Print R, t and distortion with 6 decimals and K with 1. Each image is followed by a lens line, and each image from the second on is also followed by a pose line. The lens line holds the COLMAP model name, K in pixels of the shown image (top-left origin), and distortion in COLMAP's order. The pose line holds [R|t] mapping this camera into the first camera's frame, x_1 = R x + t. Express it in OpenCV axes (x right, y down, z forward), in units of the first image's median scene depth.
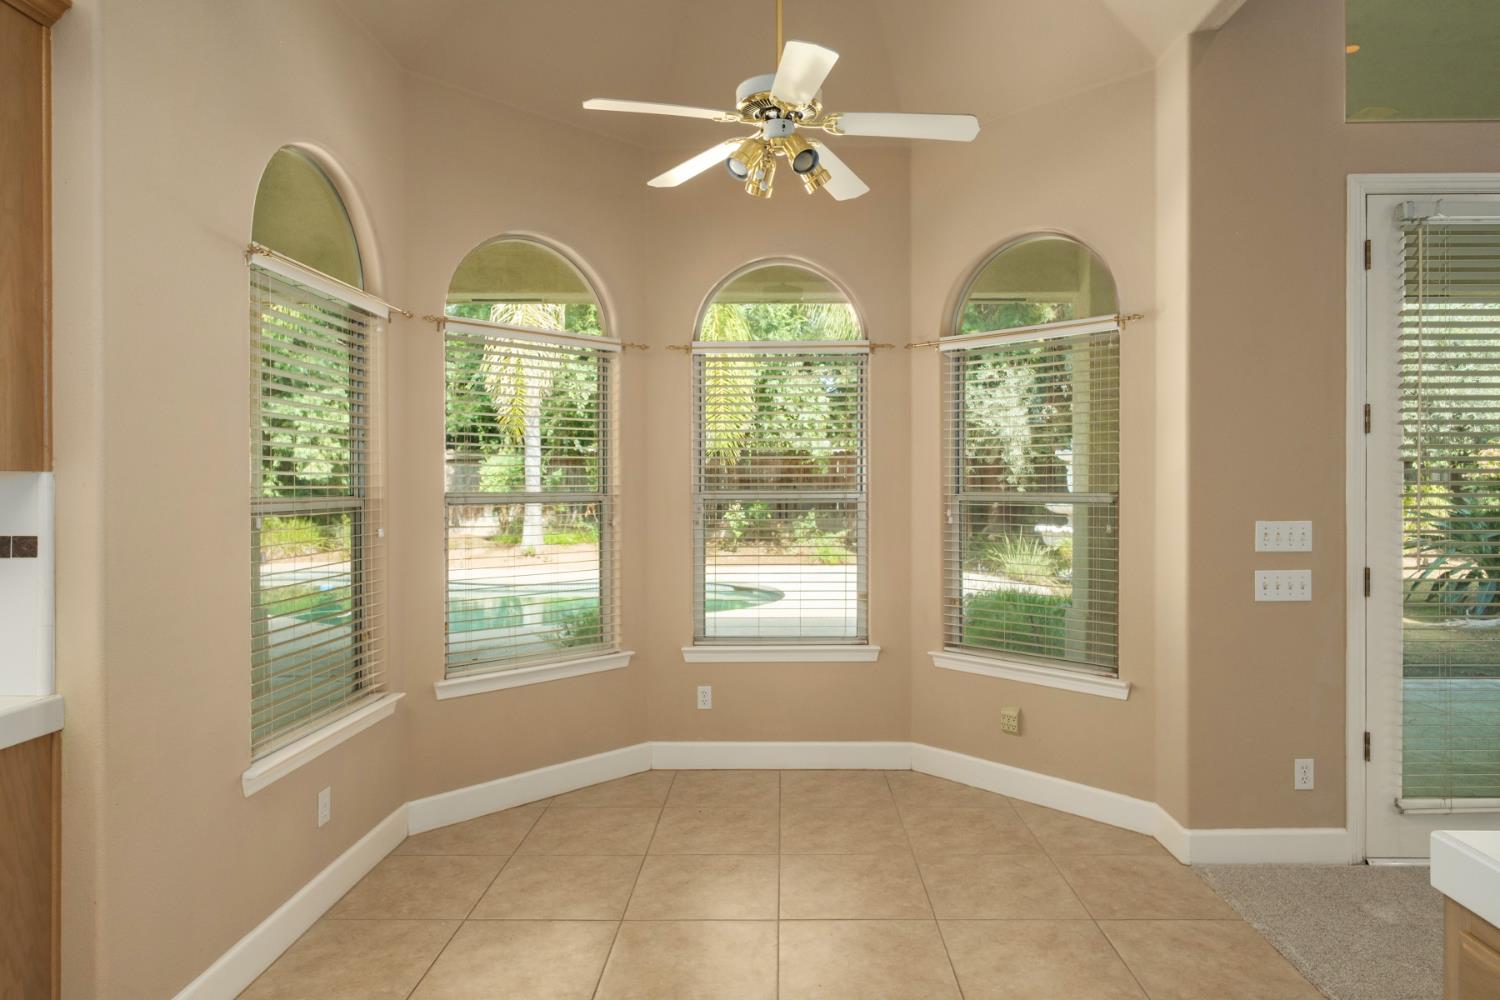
lens RADIAL K [[895.6, 0, 770.3], [0, 895.6, 483.4], [0, 0, 1]] dist [-0.004160, -0.001892]
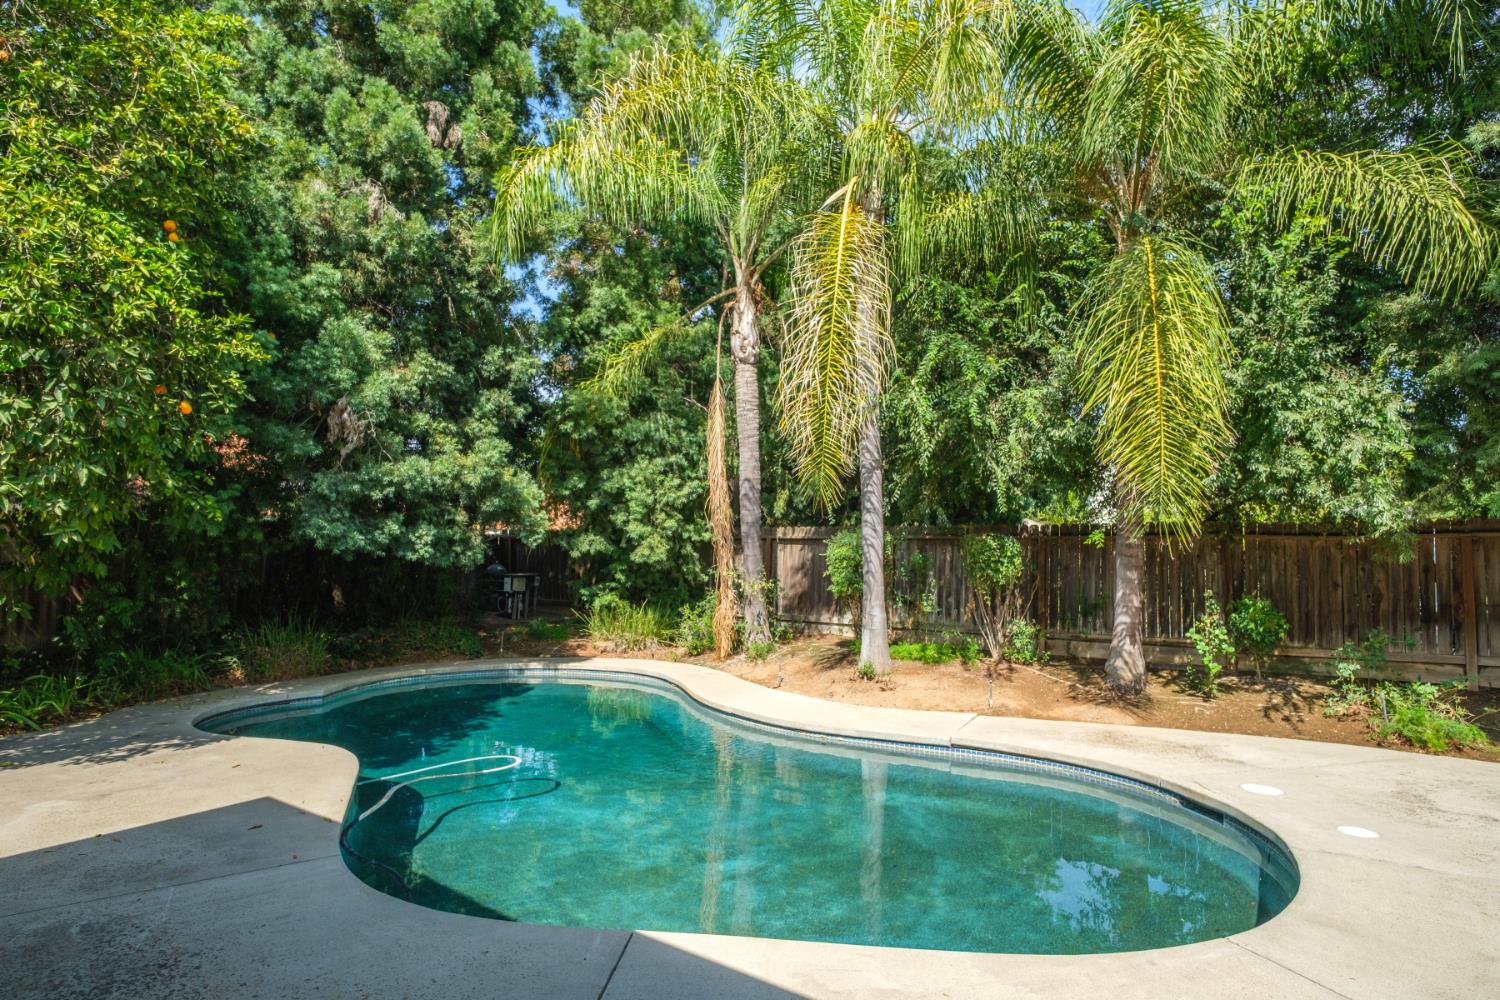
lens RADIAL K [[802.9, 0, 743.7], [0, 802.9, 519.2], [0, 0, 1]] dist [-0.001635, 0.000237]
pose [[0.814461, -0.018439, -0.579925, 0.035852], [-0.012638, 0.998694, -0.049502, -0.016153], [0.580080, 0.047647, 0.813165, 0.792644]]
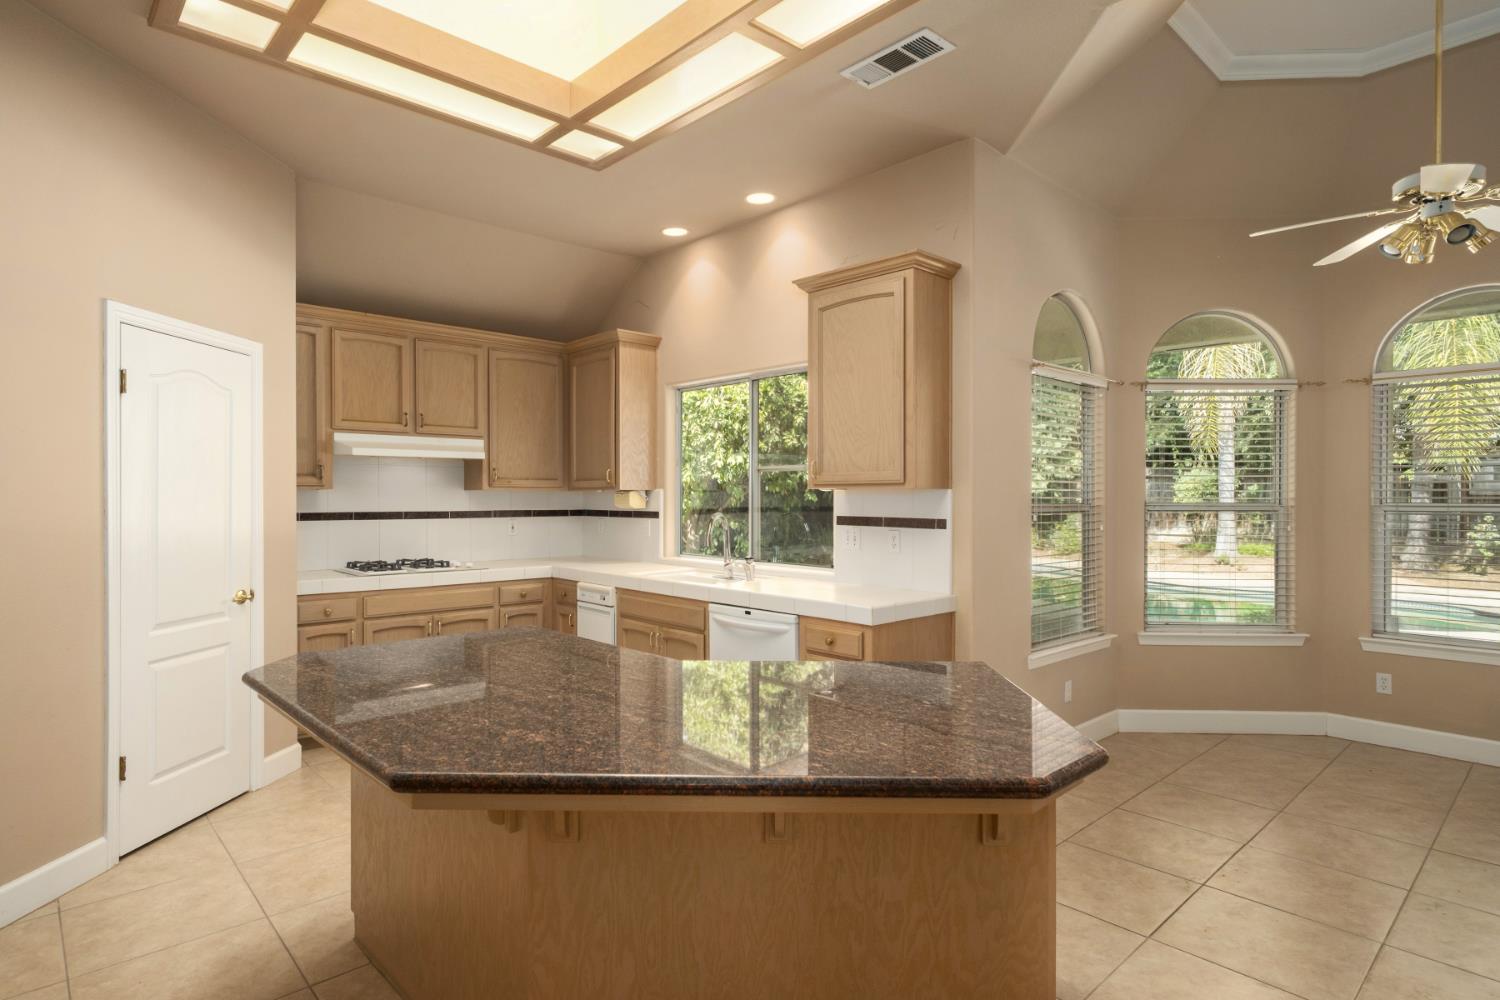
lens RADIAL K [[797.8, 0, 741.1], [0, 797.8, 499.9], [0, 0, 1]] dist [0.000688, 0.001003]
pose [[0.688702, 0.007433, -0.725006, 0.054168], [-0.004391, 0.999972, 0.006081, 0.000932], [0.725031, -0.001005, 0.688715, -0.163263]]
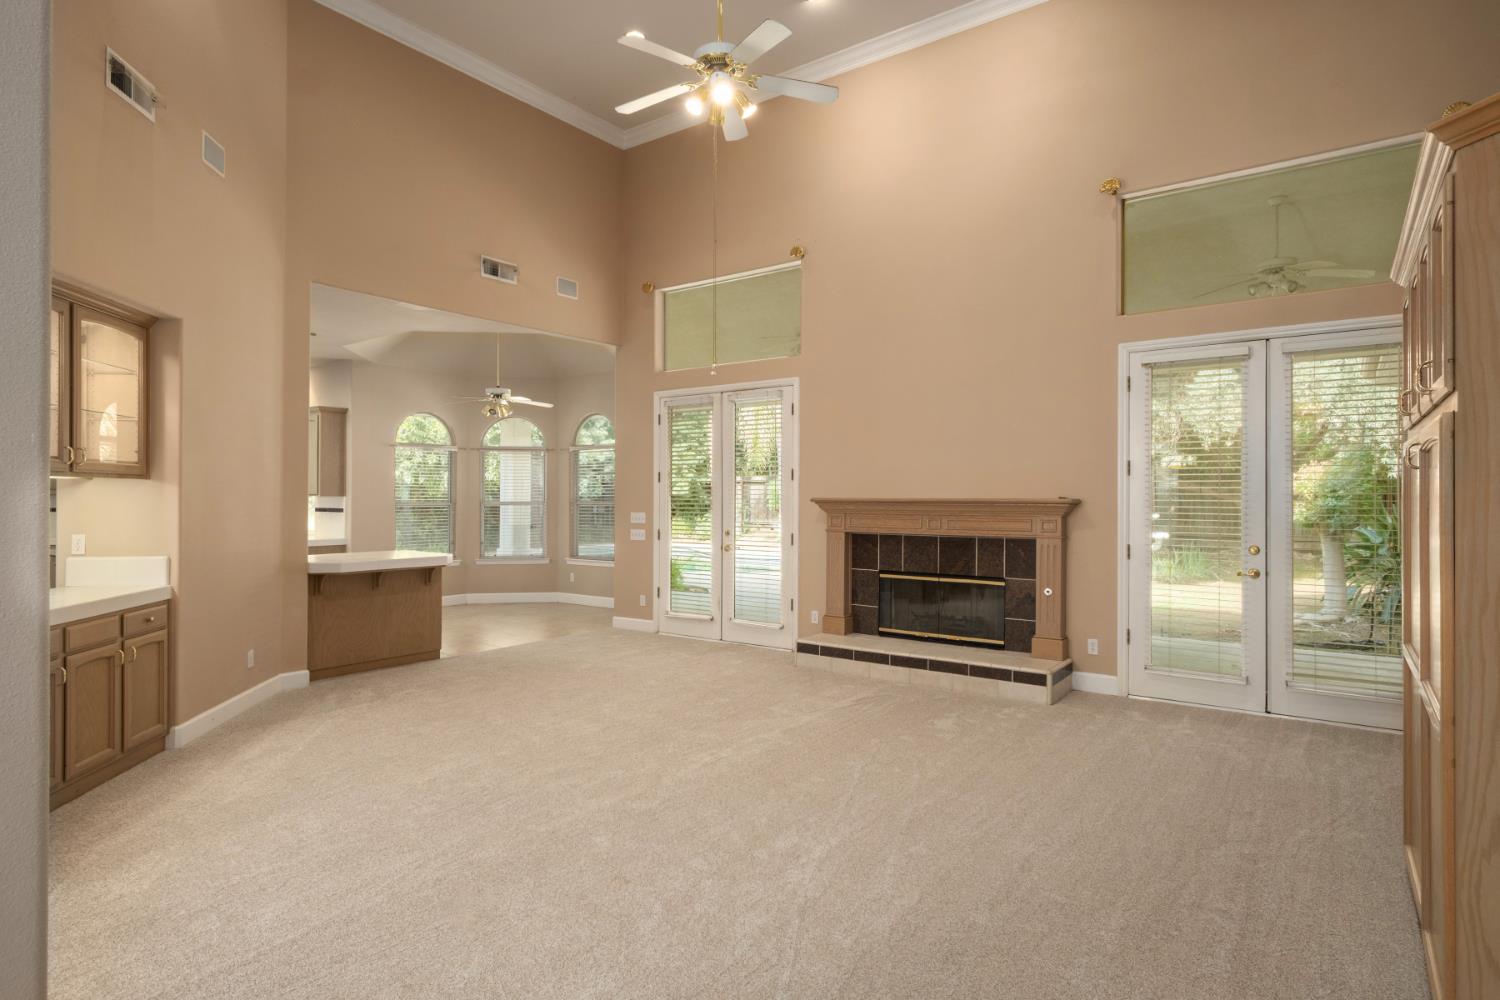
lens RADIAL K [[806.3, 0, 729.6], [0, 806.3, 493.8], [0, 0, 1]] dist [-0.000280, 0.001369]
pose [[0.803167, 0.000995, -0.595754, 0.941941], [-0.003002, 0.999993, -0.002377, -0.005596], [0.595747, 0.003697, 0.803164, -0.368309]]
